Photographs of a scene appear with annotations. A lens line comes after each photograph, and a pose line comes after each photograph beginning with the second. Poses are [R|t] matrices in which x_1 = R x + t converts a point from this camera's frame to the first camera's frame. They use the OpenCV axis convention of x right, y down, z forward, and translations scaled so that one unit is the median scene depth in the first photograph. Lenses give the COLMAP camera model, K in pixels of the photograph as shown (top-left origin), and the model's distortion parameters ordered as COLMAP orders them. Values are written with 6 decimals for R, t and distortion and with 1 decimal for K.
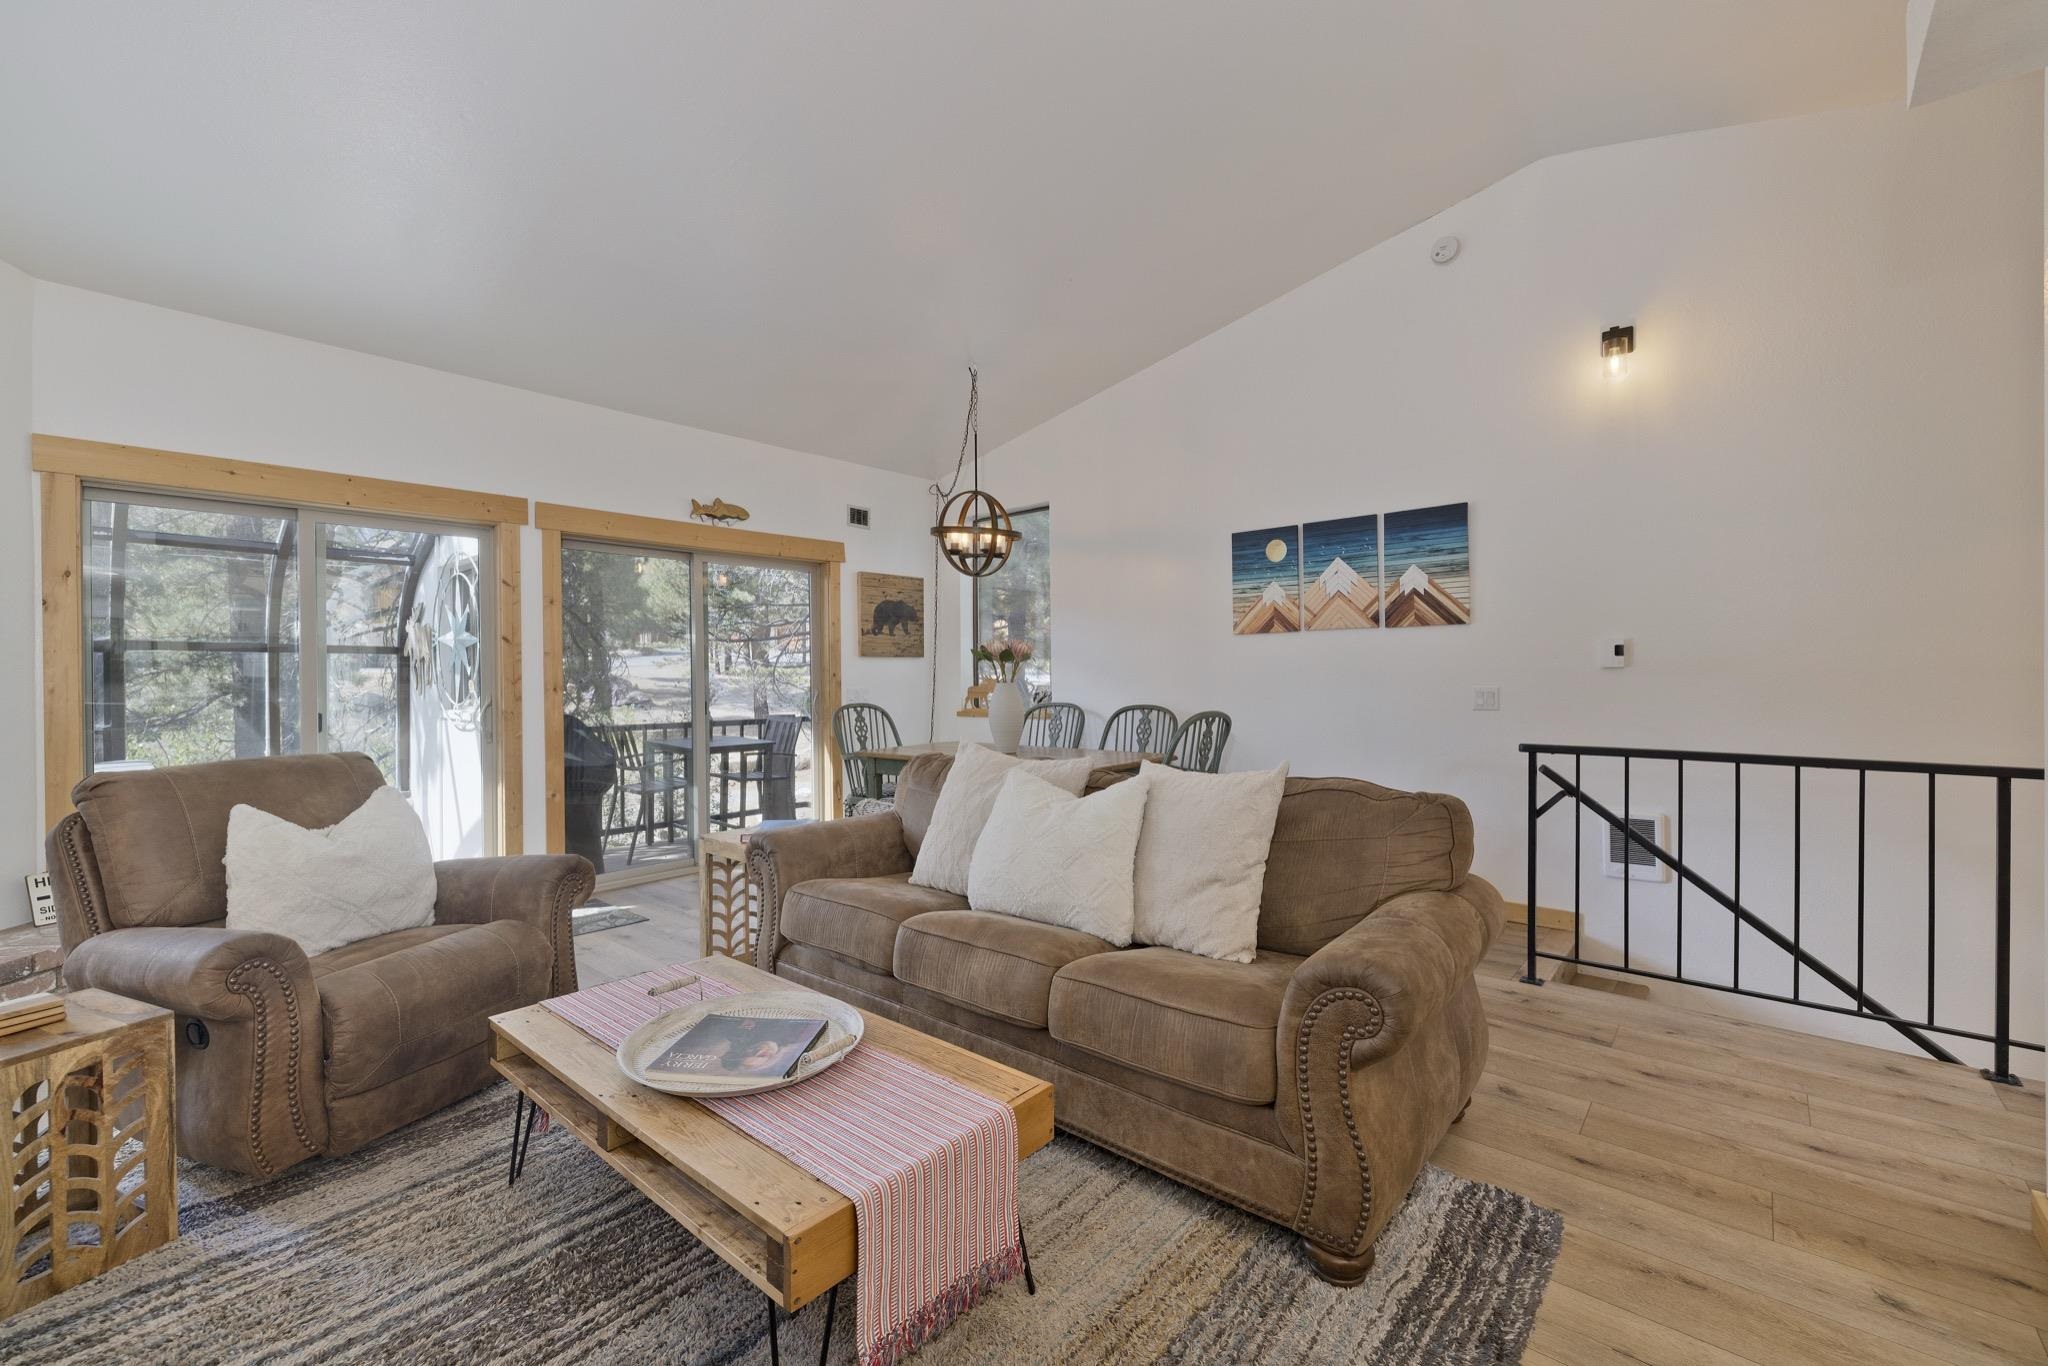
lens RADIAL K [[869.8, 0, 1019.7], [0, 869.8, 674.2], [0, 0, 1]] dist [0.000903, -0.000524]
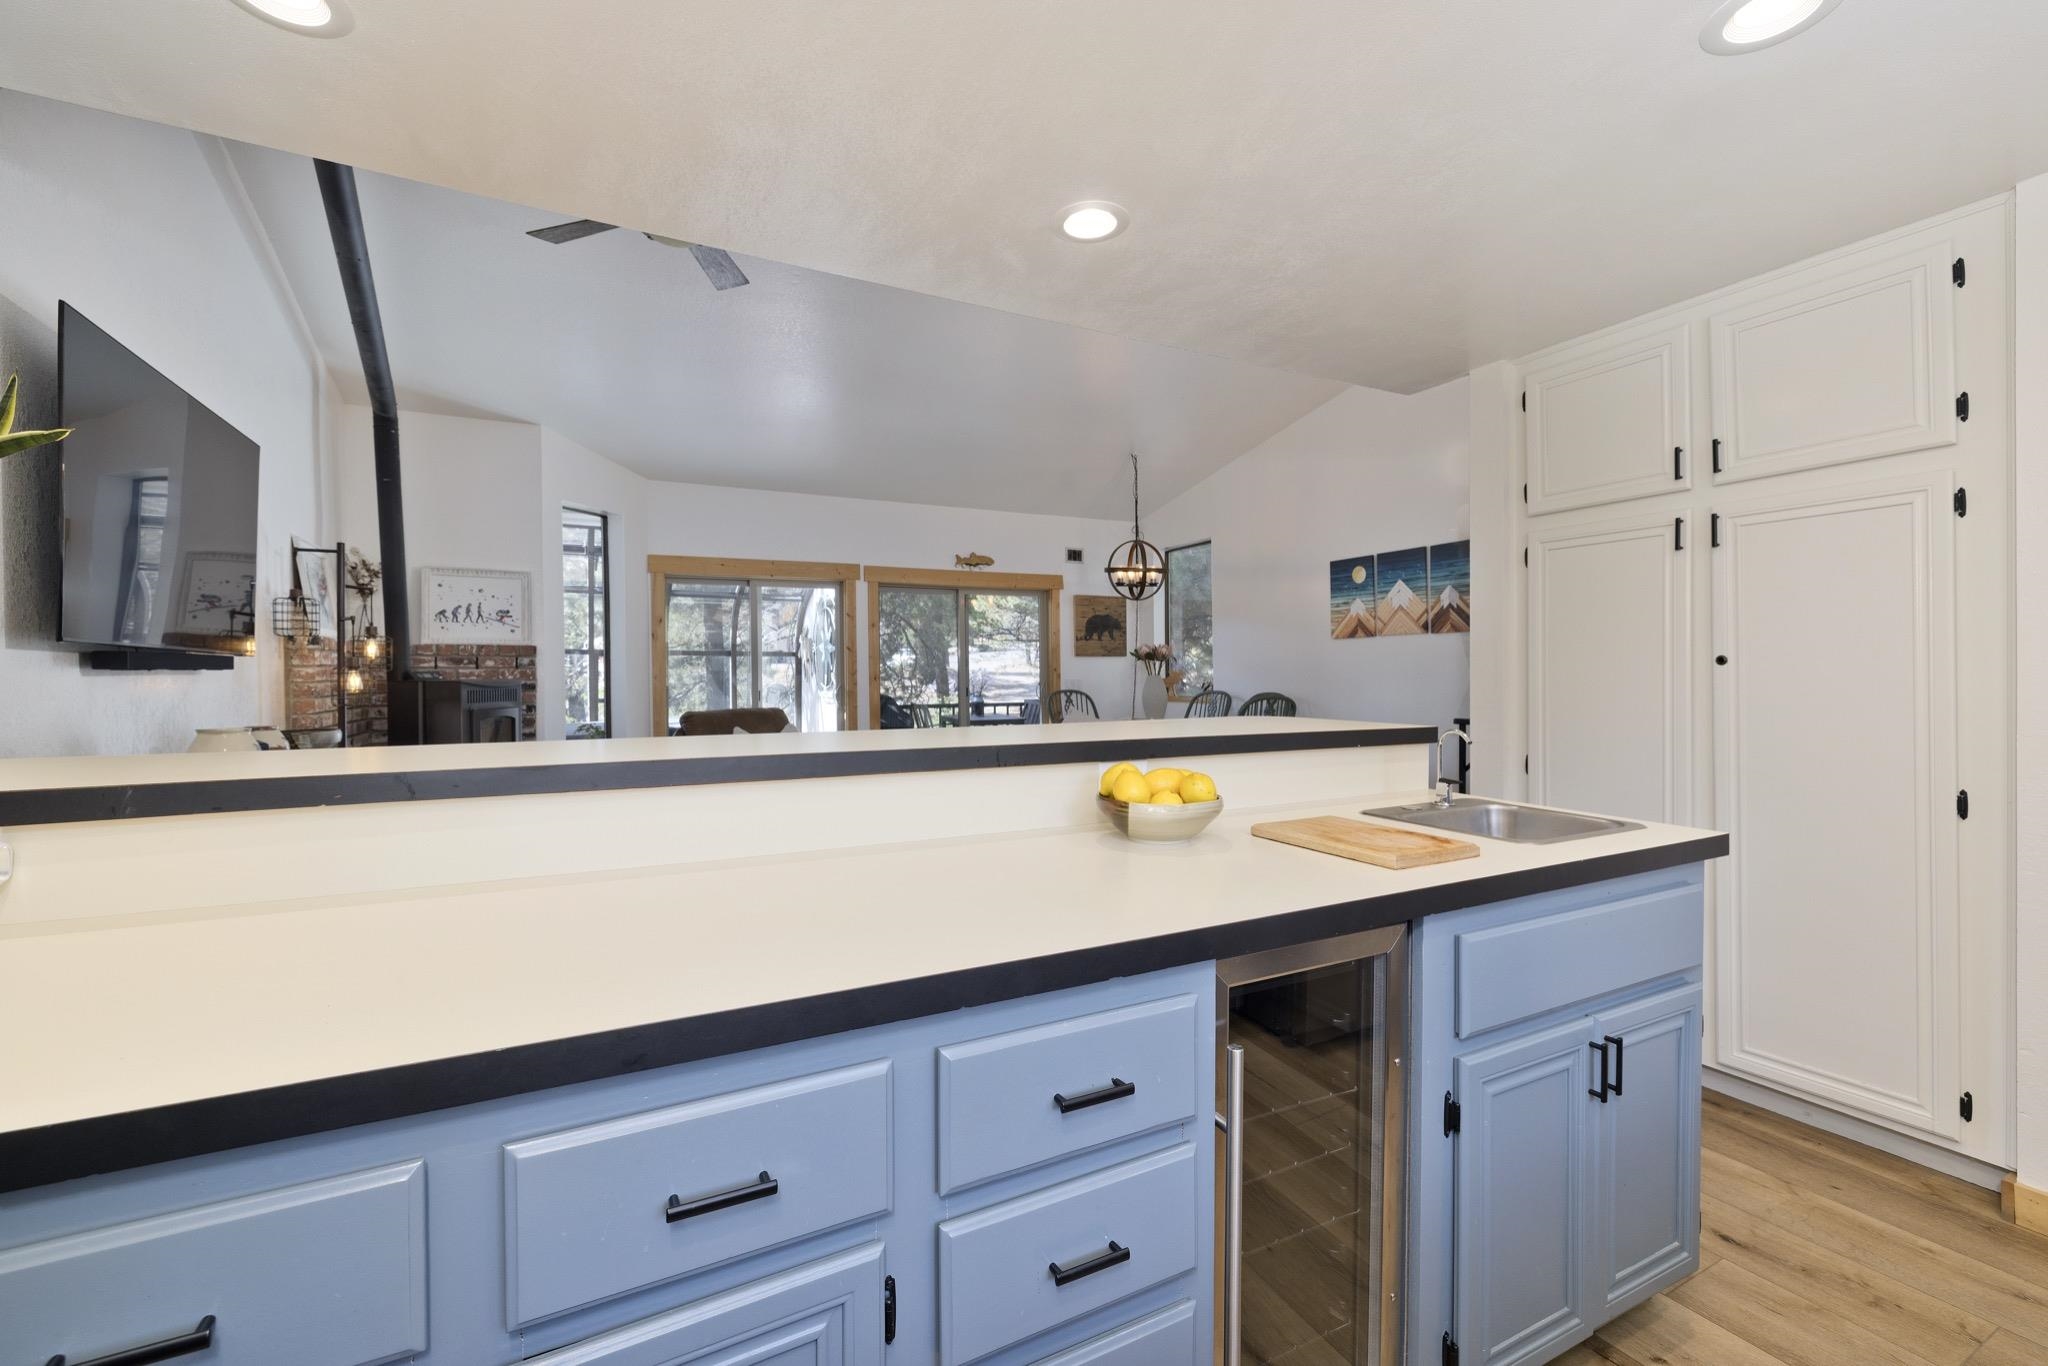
lens RADIAL K [[869.8, 0, 1018.3], [0, 869.8, 674.4], [0, 0, 1]] dist [0.000903, -0.000524]
pose [[0.931724, 0.002392, -0.363159, 0.271324], [0.000107, 0.999976, 0.006861, -0.001184], [0.363167, -0.006431, 0.931702, -0.373168]]
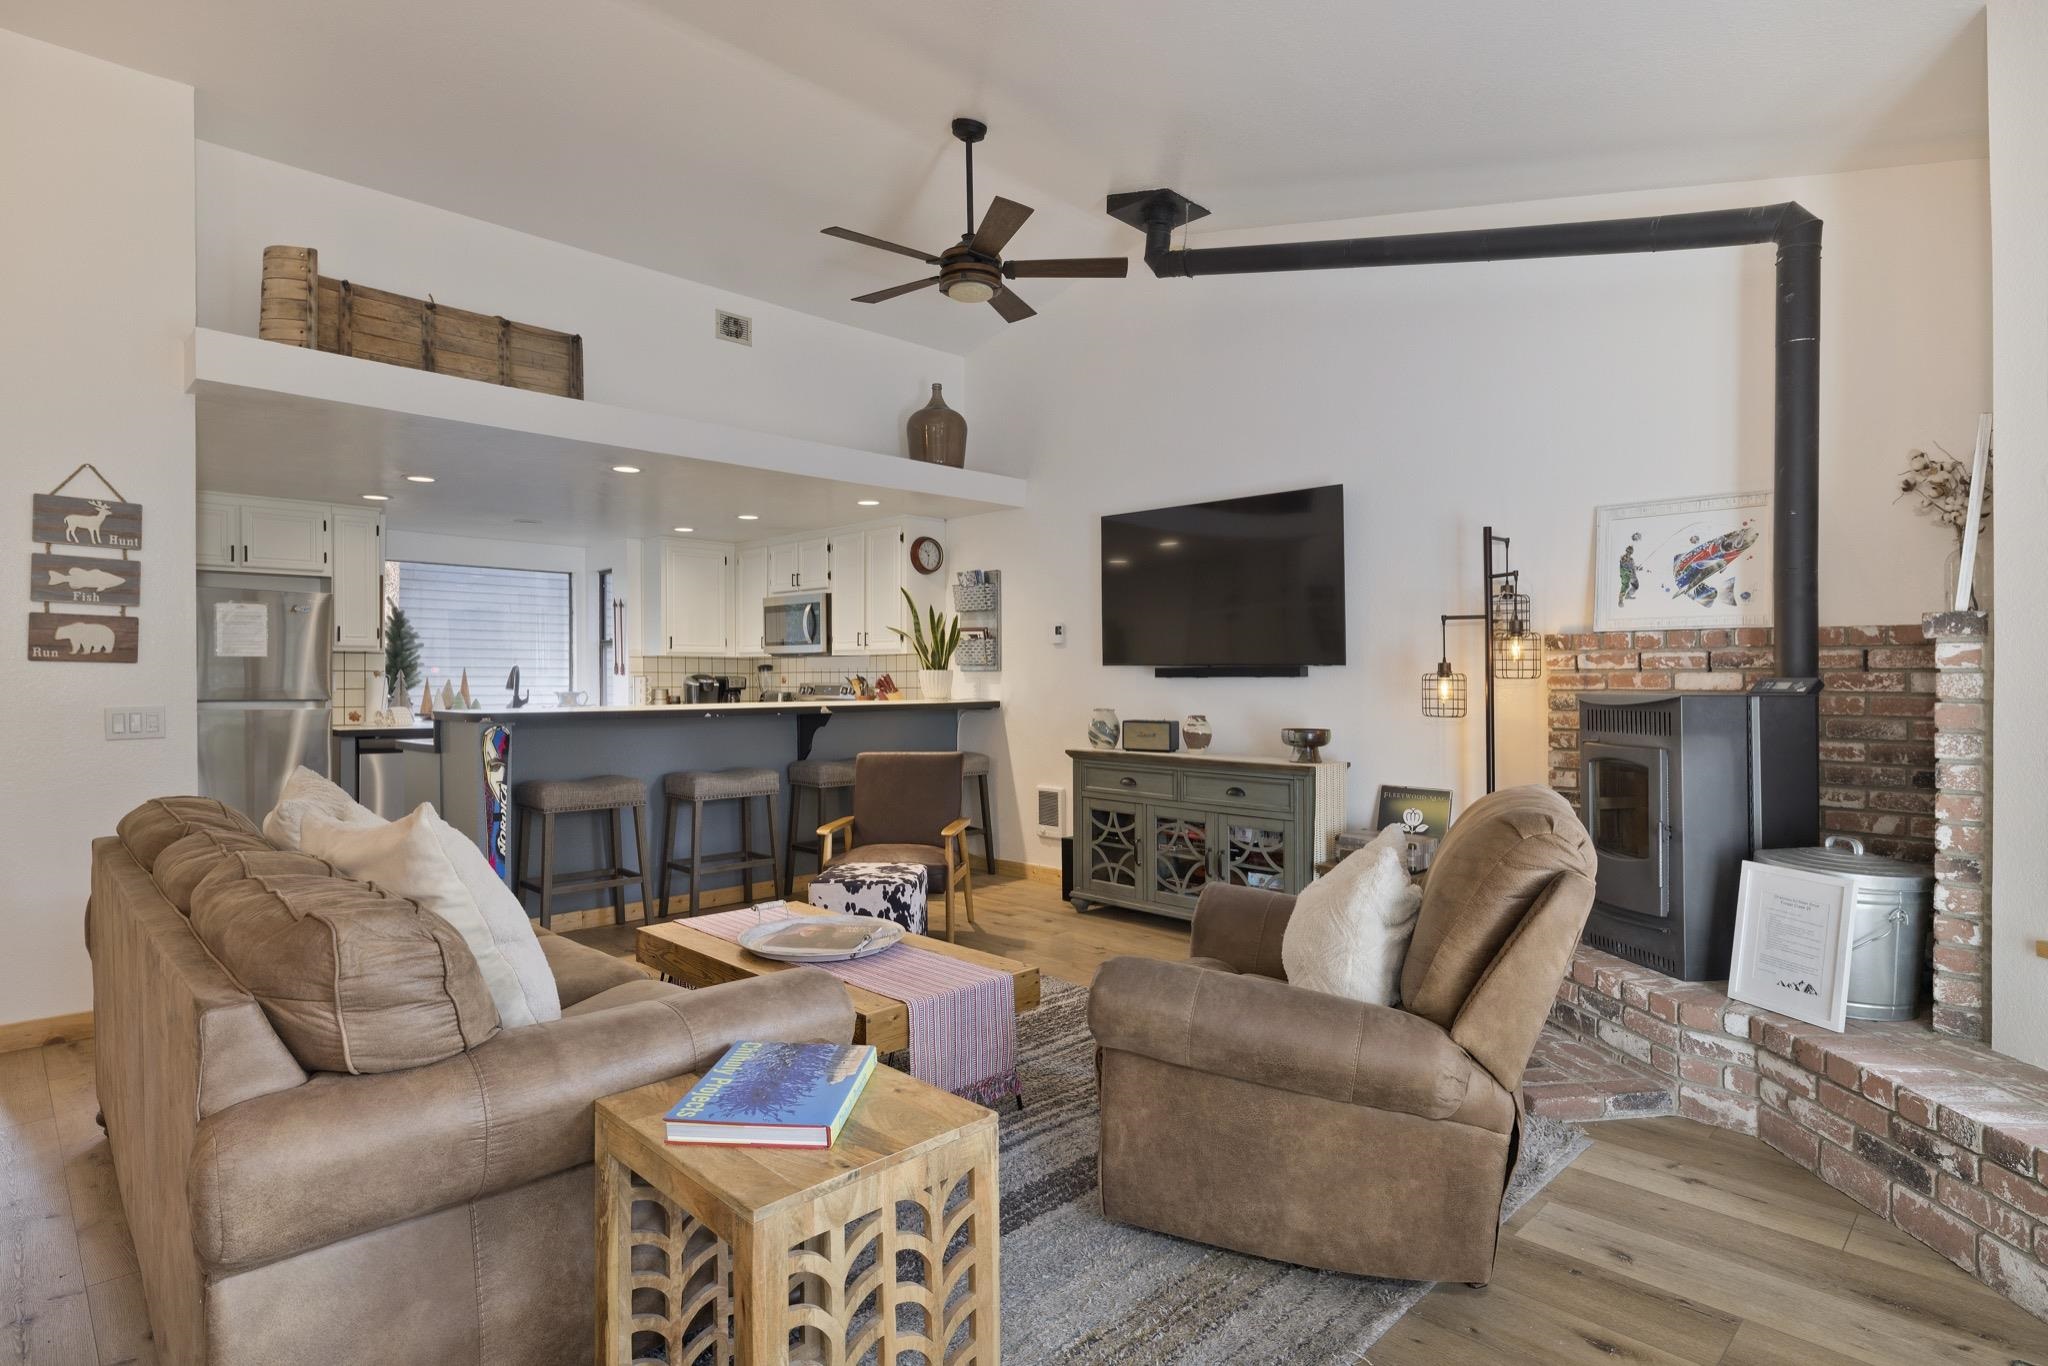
lens RADIAL K [[1044.4, 0, 1011.8], [0, 1044.4, 691.4], [0, 0, 1]] dist [-0.003504, -0.004129]
pose [[-0.996650, 0.003219, 0.081724, -0.267907], [0.004093, 0.999936, 0.010522, 0.001676], [-0.081685, 0.010822, -0.996599, 0.927688]]
